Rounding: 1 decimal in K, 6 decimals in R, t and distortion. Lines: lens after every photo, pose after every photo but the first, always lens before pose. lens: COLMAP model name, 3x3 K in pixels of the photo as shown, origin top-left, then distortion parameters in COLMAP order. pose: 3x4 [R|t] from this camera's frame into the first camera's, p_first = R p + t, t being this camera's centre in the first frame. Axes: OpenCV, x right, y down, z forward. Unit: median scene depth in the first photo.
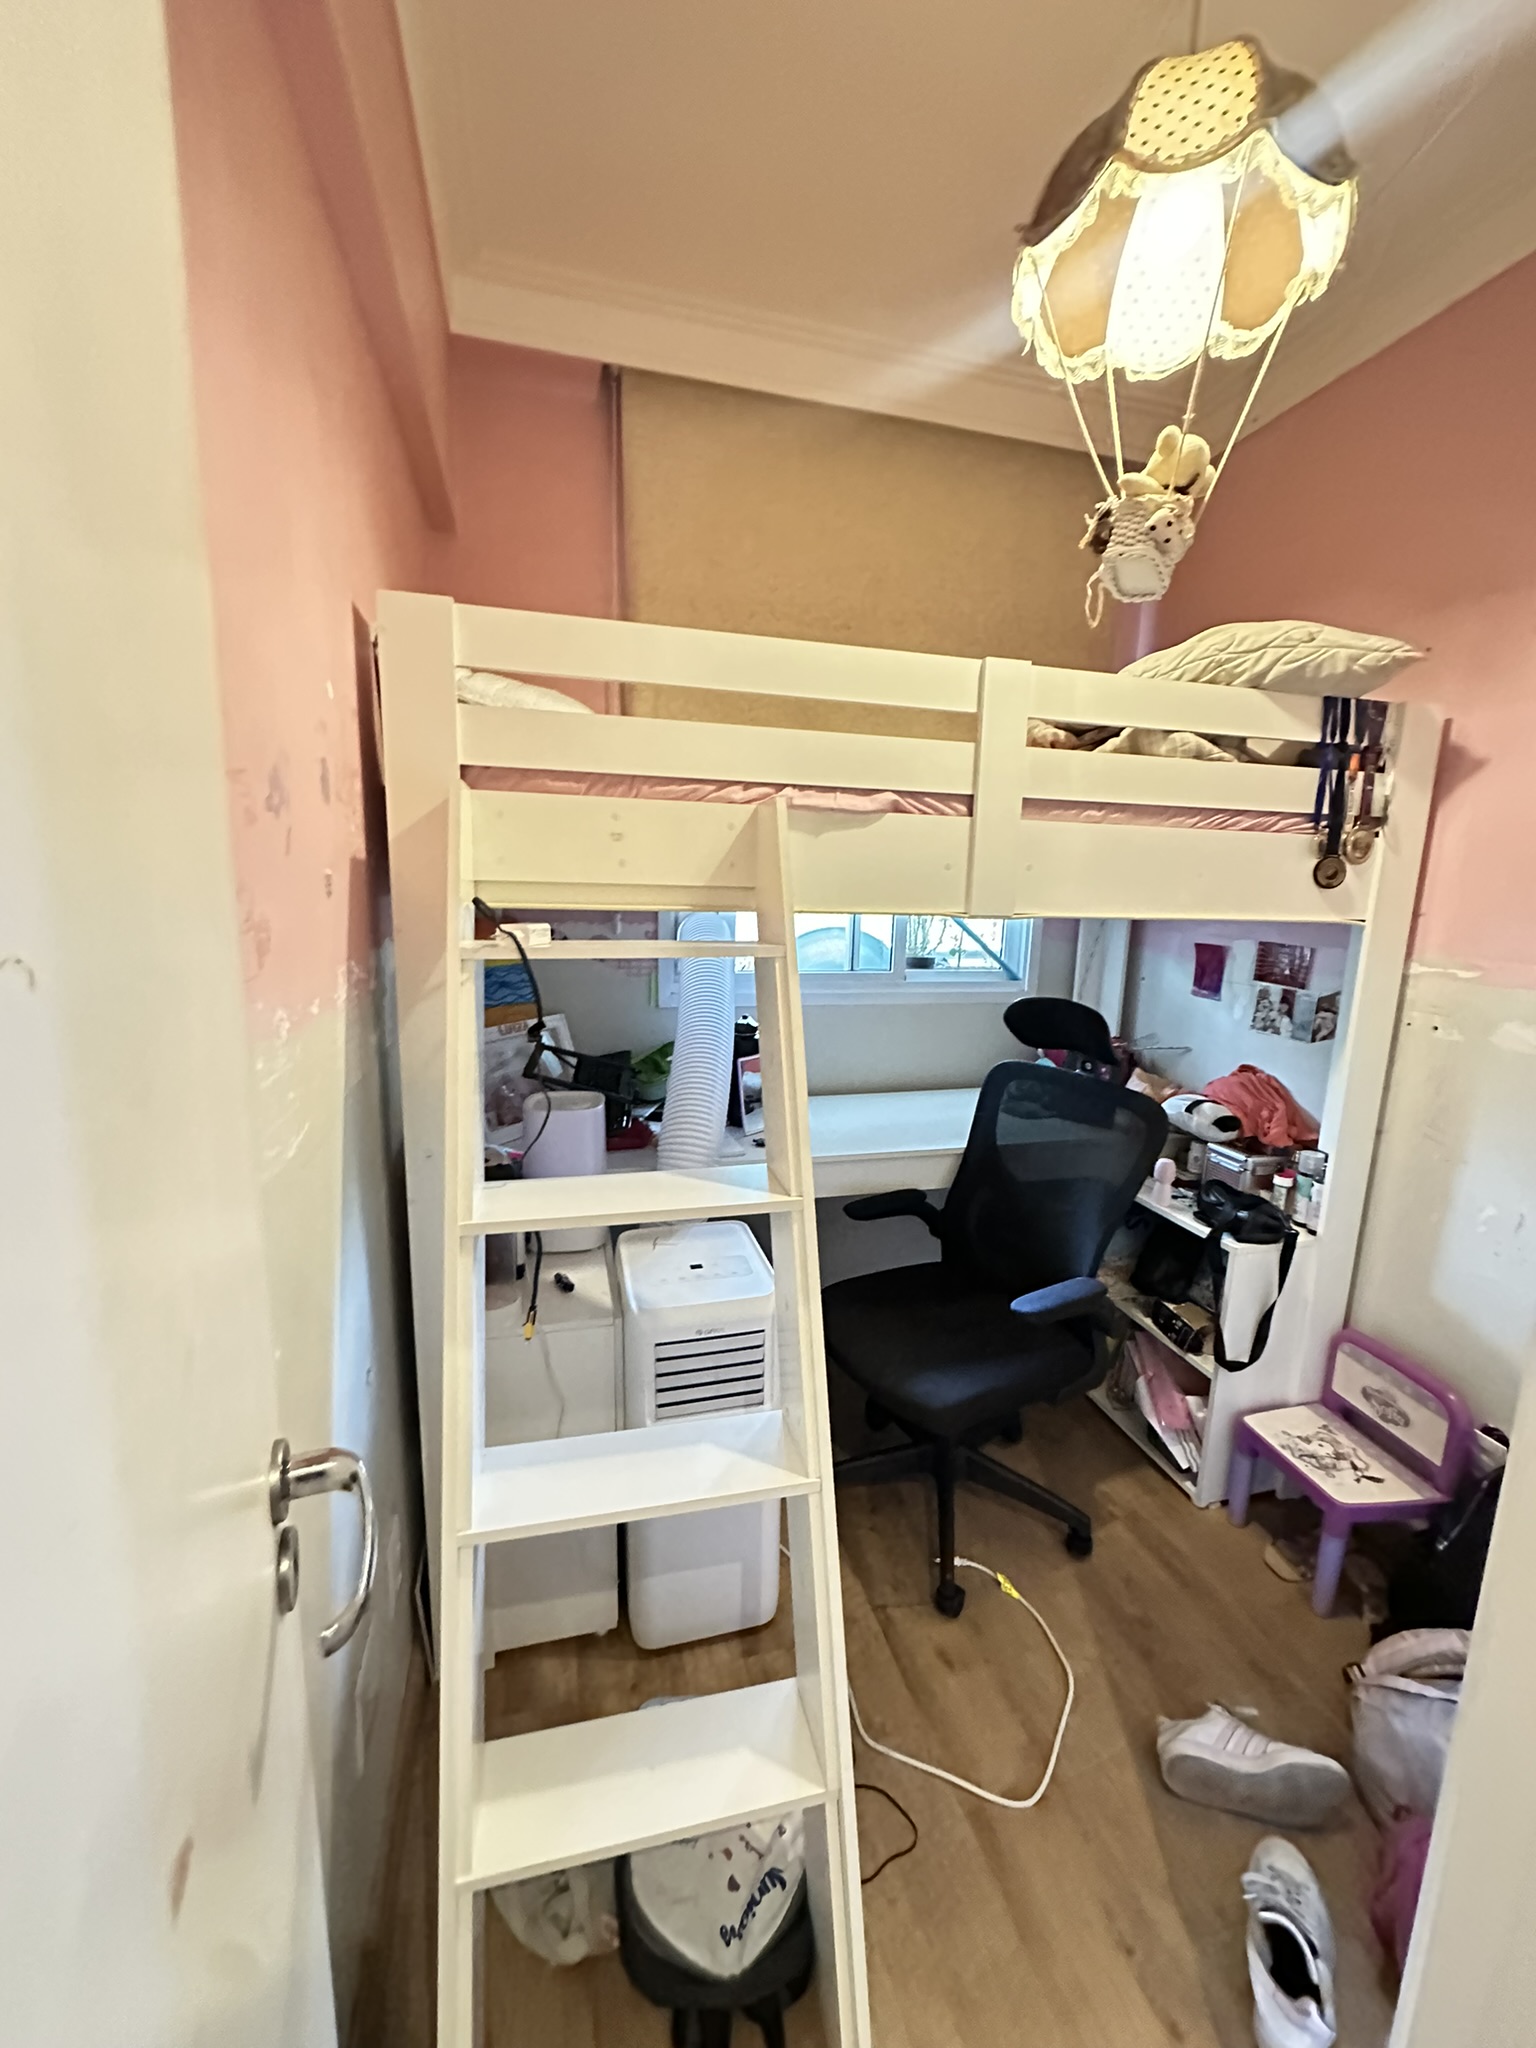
lens RADIAL K [[816.9, 0, 760.5], [0, 816.9, 1026.7], [0, 0, 1]] dist [-0.007293, 0.000089]
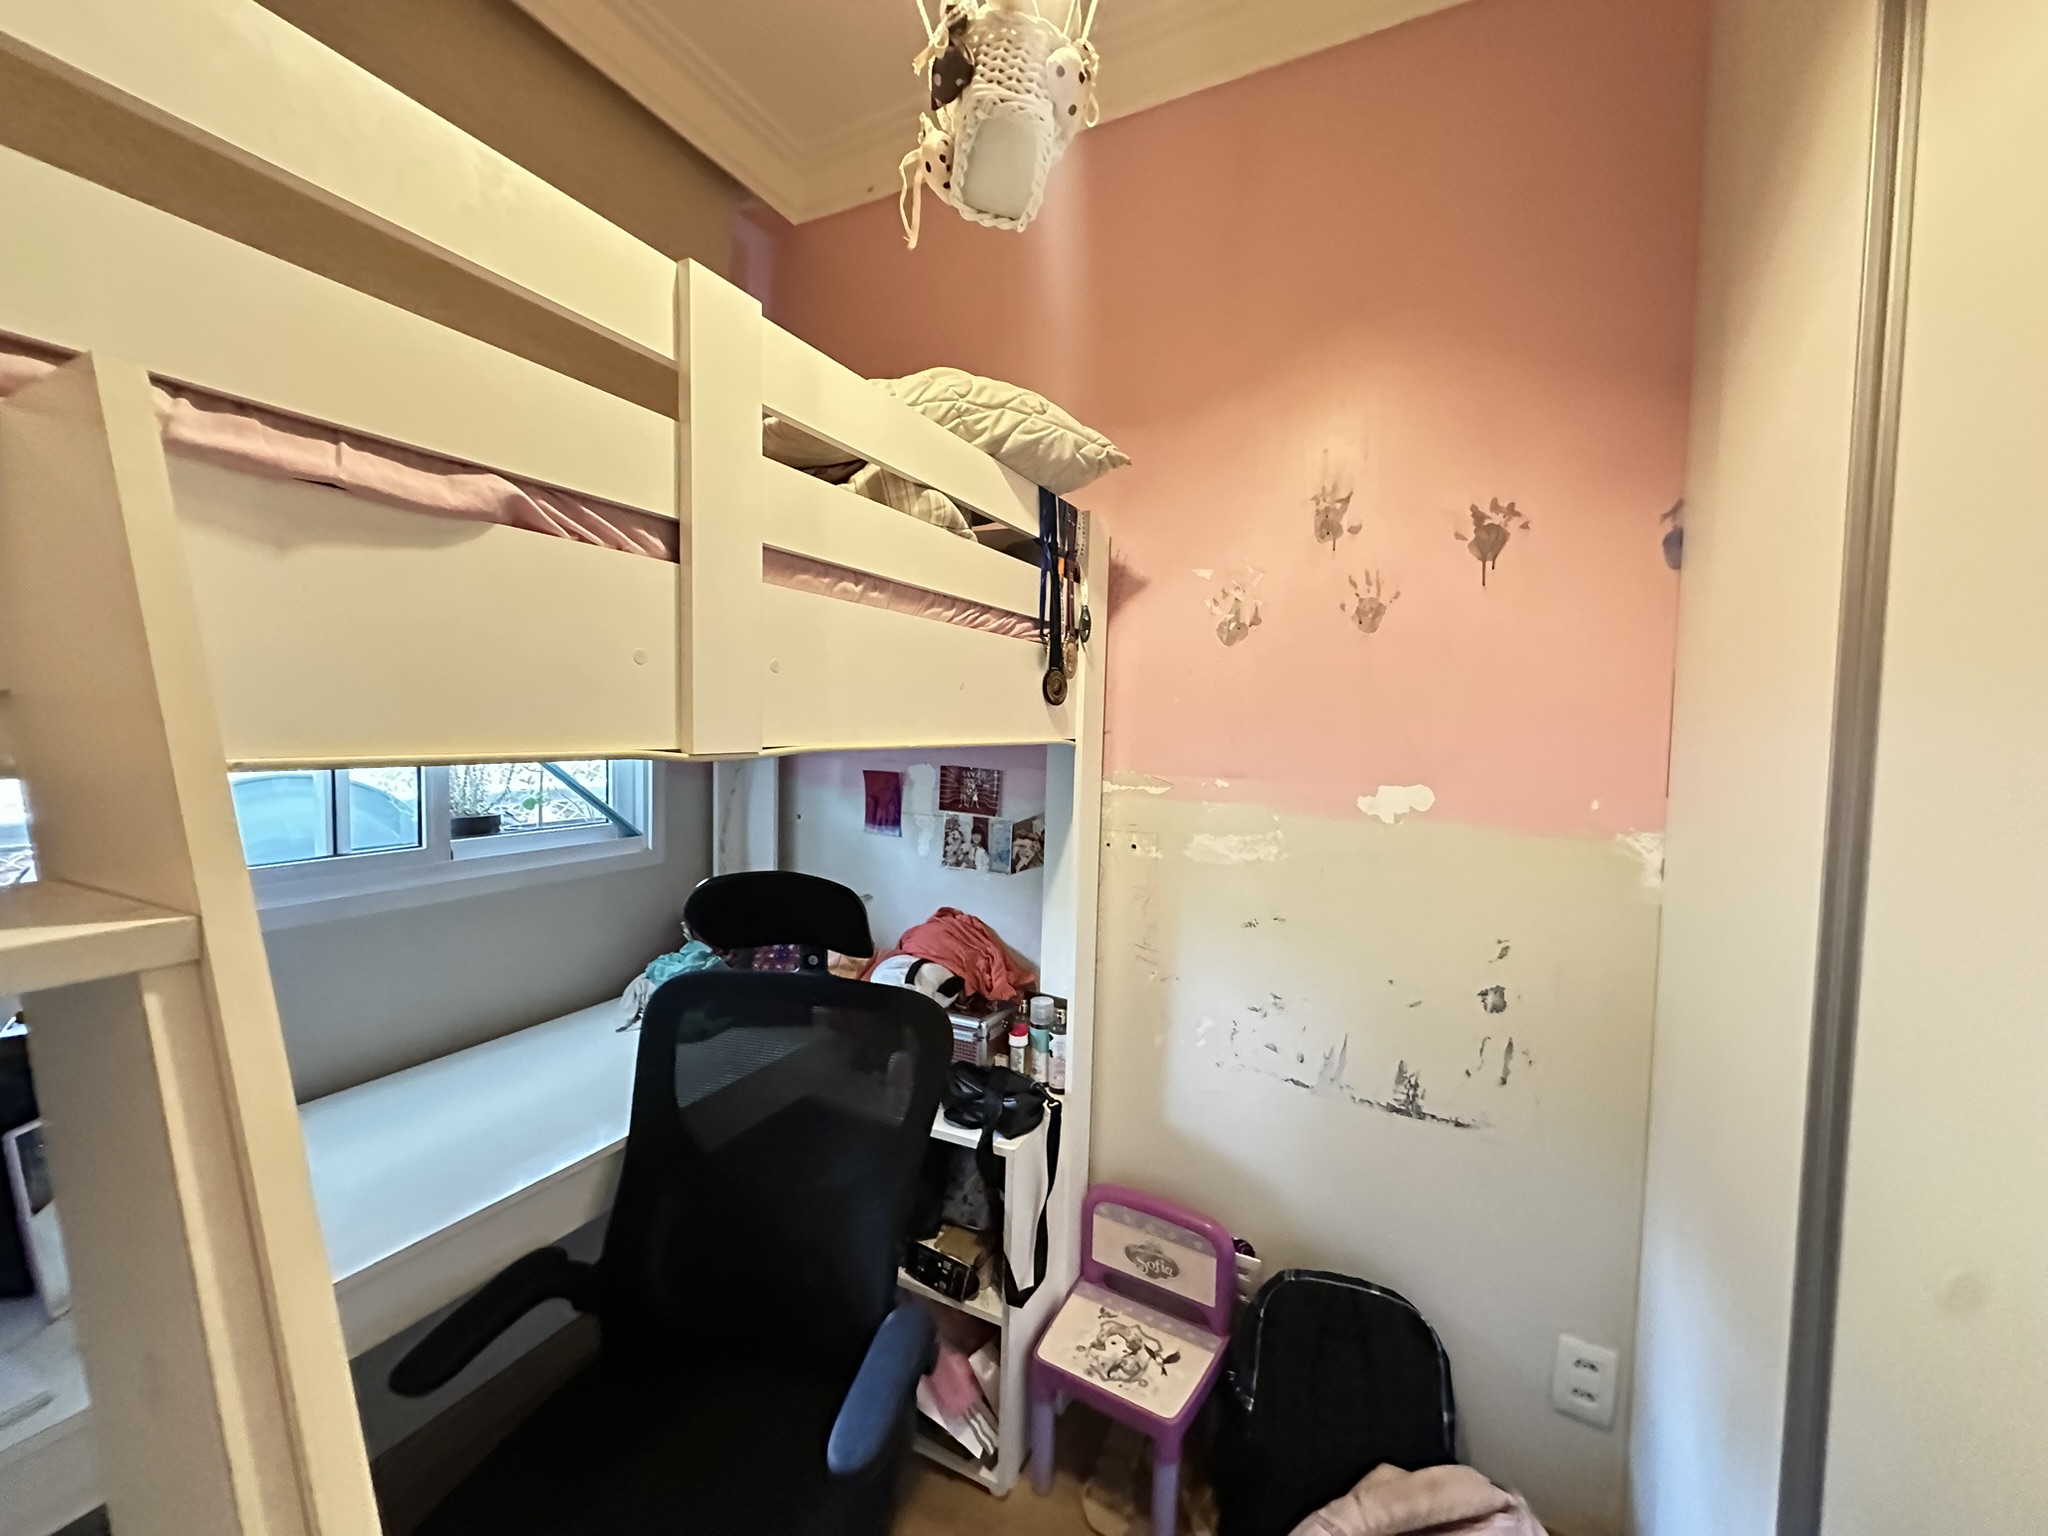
lens RADIAL K [[816.9, 0, 1025.5], [0, 816.9, 766.8], [0, 0, 1]] dist [-0.007293, 0.000089]
pose [[0.653033, -0.053270, 0.755453, 0.007349], [0.126071, 0.991251, -0.039082, -0.065102], [-0.746762, 0.120762, 0.654036, 0.404968]]
